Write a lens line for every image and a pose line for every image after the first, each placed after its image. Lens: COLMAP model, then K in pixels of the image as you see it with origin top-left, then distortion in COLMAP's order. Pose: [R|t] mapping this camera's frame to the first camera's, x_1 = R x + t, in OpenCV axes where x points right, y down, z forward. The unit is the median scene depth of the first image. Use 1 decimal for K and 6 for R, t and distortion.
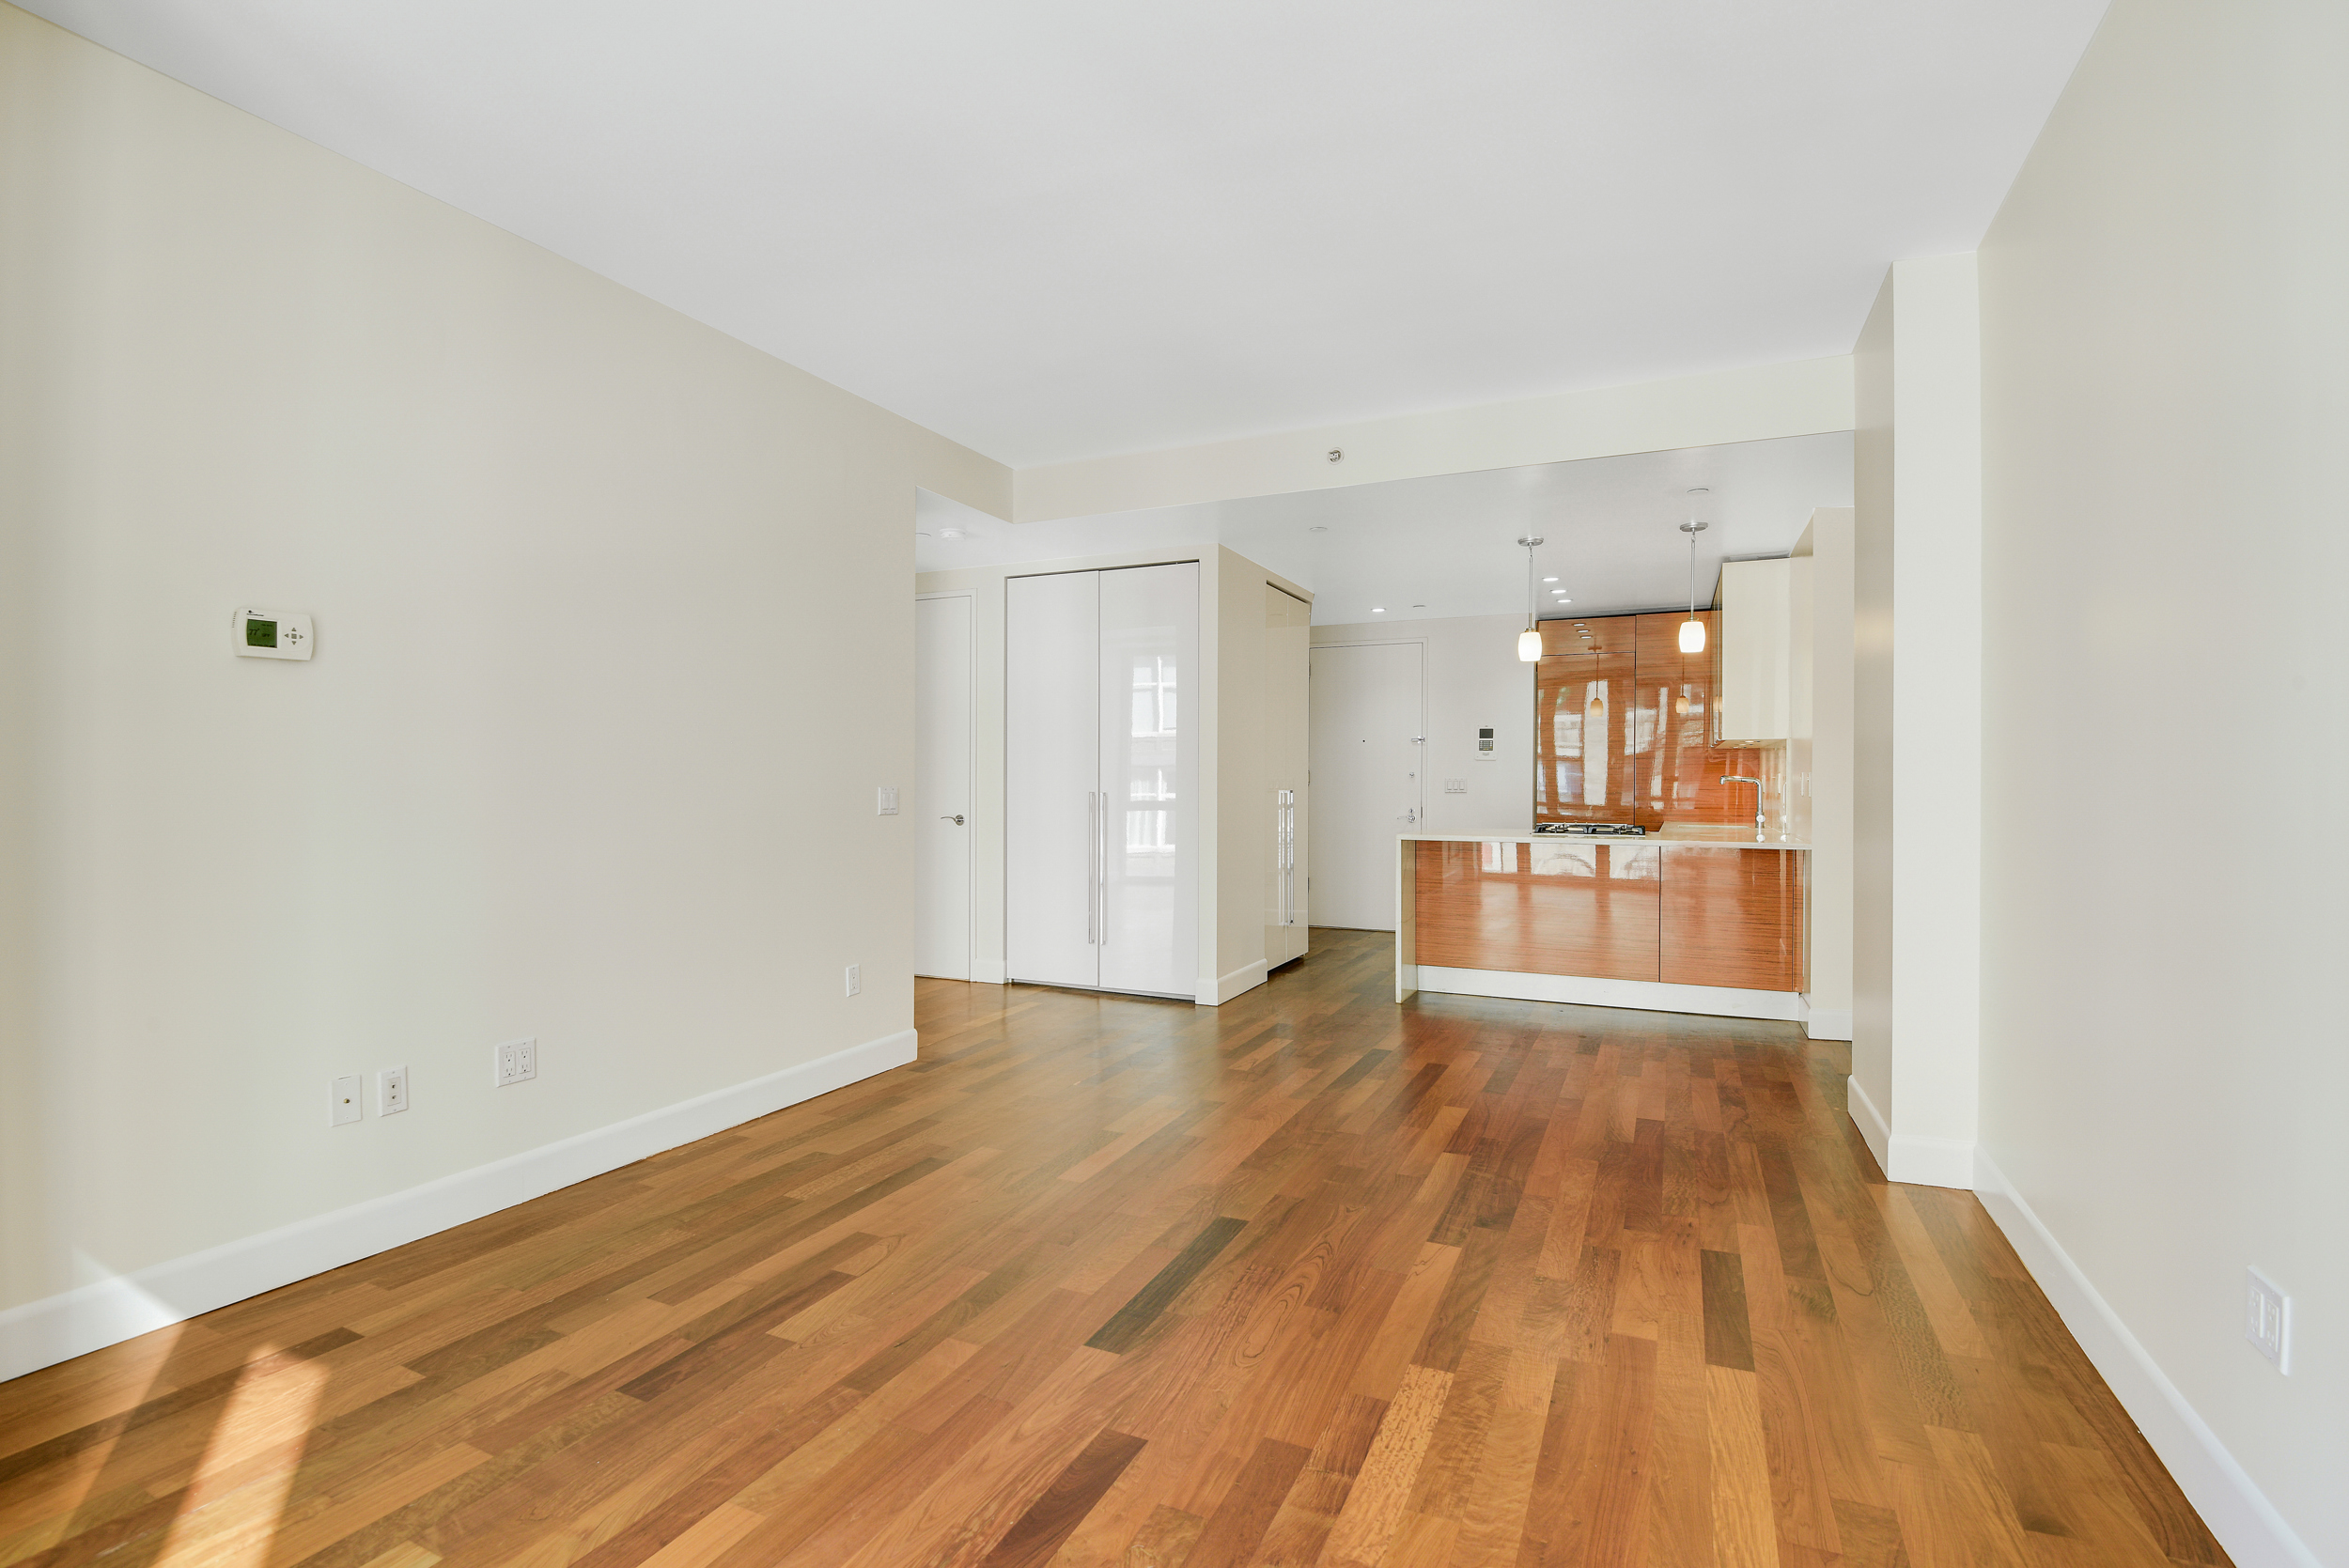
lens RADIAL K [[1110.5, 0, 1164.0], [0, 1110.5, 774.9], [0, 0, 1]] dist [-0.007870, -0.014901]
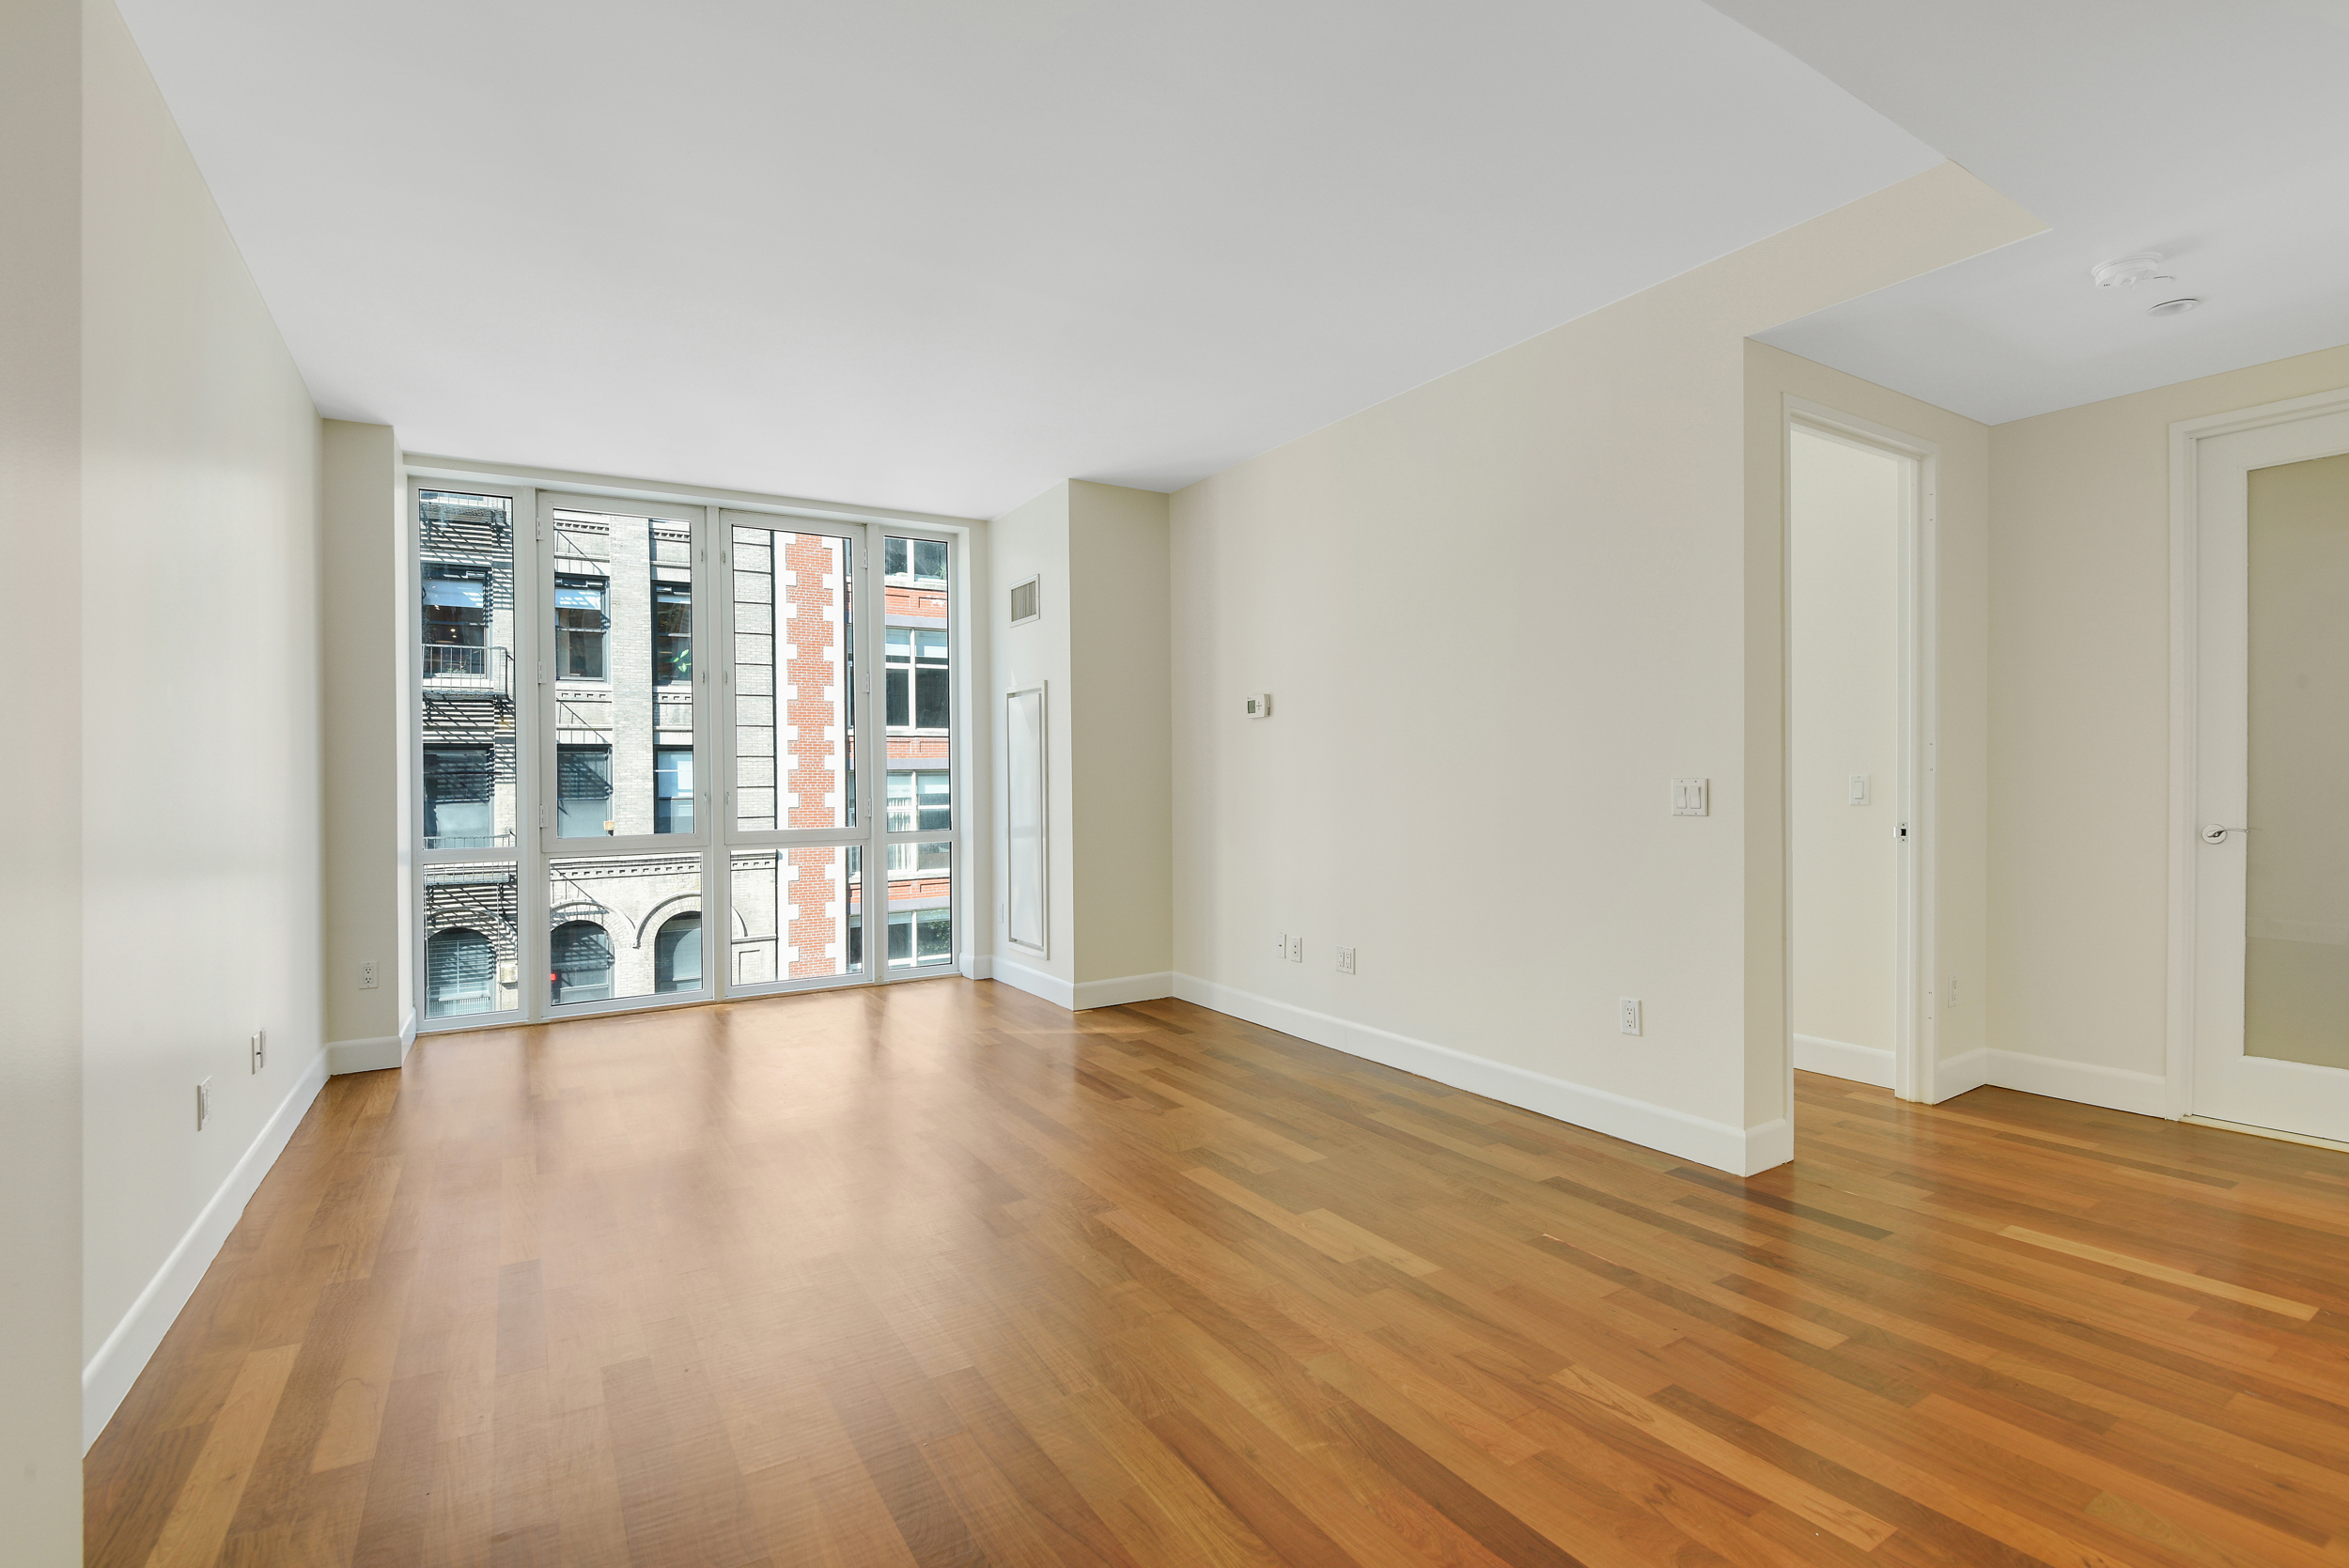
lens RADIAL K [[1110.5, 0, 1172.6], [0, 1110.5, 799.8], [0, 0, 1]] dist [-0.007870, -0.014901]
pose [[-0.575766, 0.010631, -0.817545, 0.399170], [0.013065, 0.999907, 0.003801, 0.018776], [0.817510, -0.008492, -0.575852, 0.860366]]
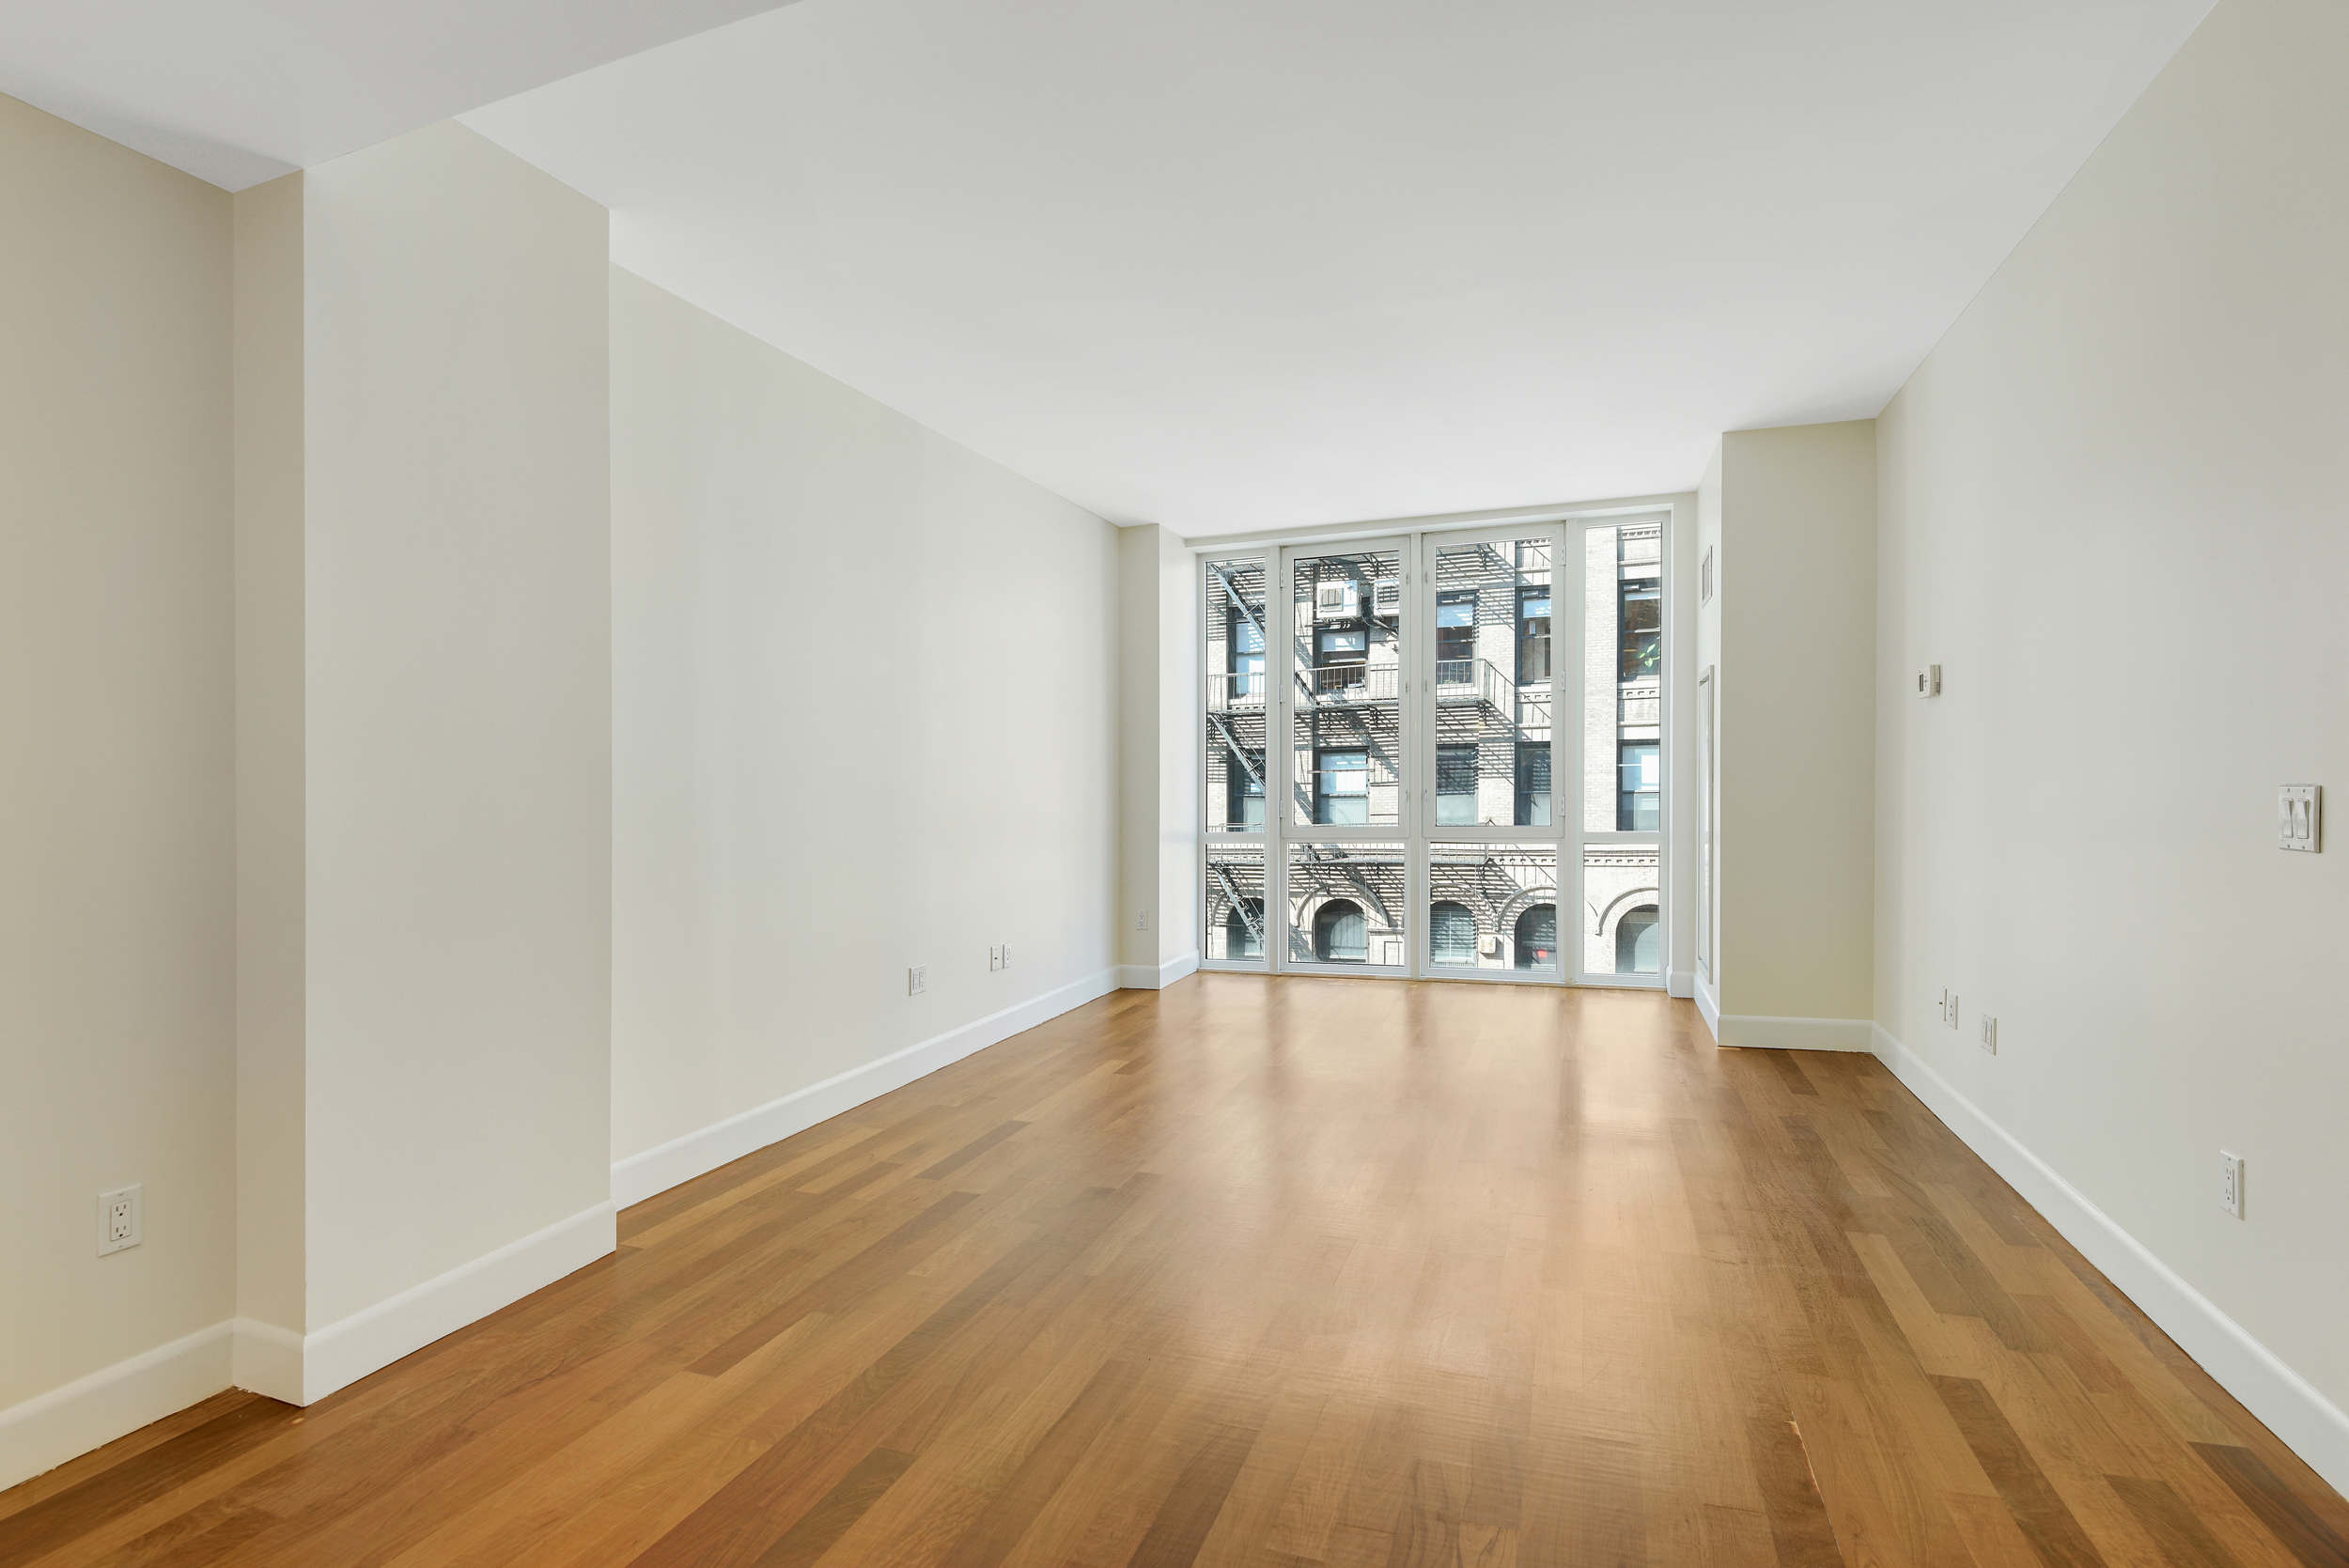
lens RADIAL K [[1110.5, 0, 1170.0], [0, 1110.5, 795.3], [0, 0, 1]] dist [-0.007870, -0.014901]
pose [[-0.997996, 0.003998, -0.063157, 0.144789], [0.004086, 0.999991, -0.001269, 0.015544], [0.063151, -0.001525, -0.998003, 1.034144]]
